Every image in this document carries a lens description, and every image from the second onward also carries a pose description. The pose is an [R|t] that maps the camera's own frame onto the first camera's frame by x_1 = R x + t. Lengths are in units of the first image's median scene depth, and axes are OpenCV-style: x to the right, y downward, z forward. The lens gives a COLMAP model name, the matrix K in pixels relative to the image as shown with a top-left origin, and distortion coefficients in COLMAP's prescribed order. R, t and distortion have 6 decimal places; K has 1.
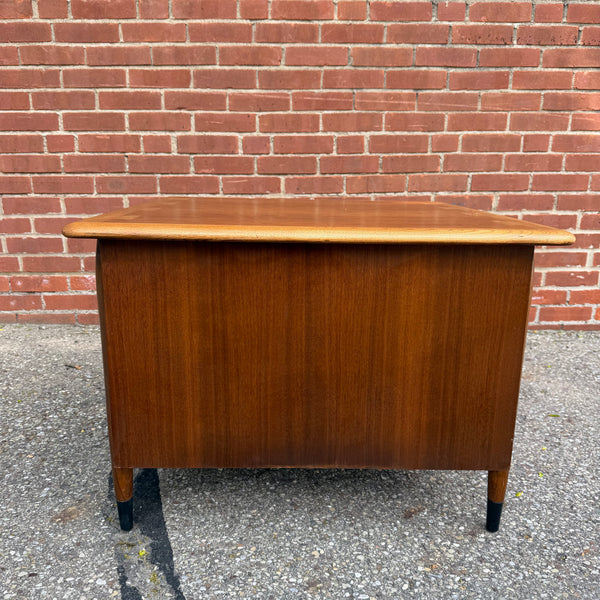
lens RADIAL K [[555.0, 0, 300.0], [0, 555.0, 300.0], [0, 0, 1]] dist [0.112403, -0.221897]
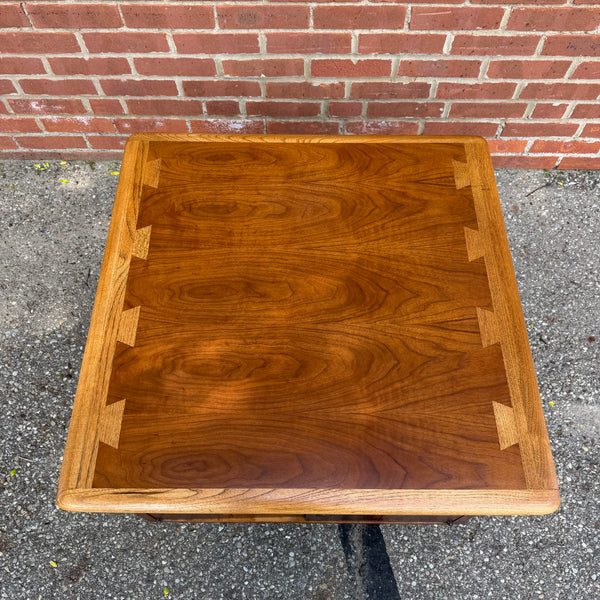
lens RADIAL K [[555.0, 0, 300.0], [0, 555.0, 300.0], [0, 0, 1]] dist [0.112403, -0.221897]
pose [[0.997886, 0.053454, -0.036970, -0.230423], [-0.007537, 0.660166, 0.751082, -0.487625], [0.064554, -0.749215, 0.659173, 0.338110]]
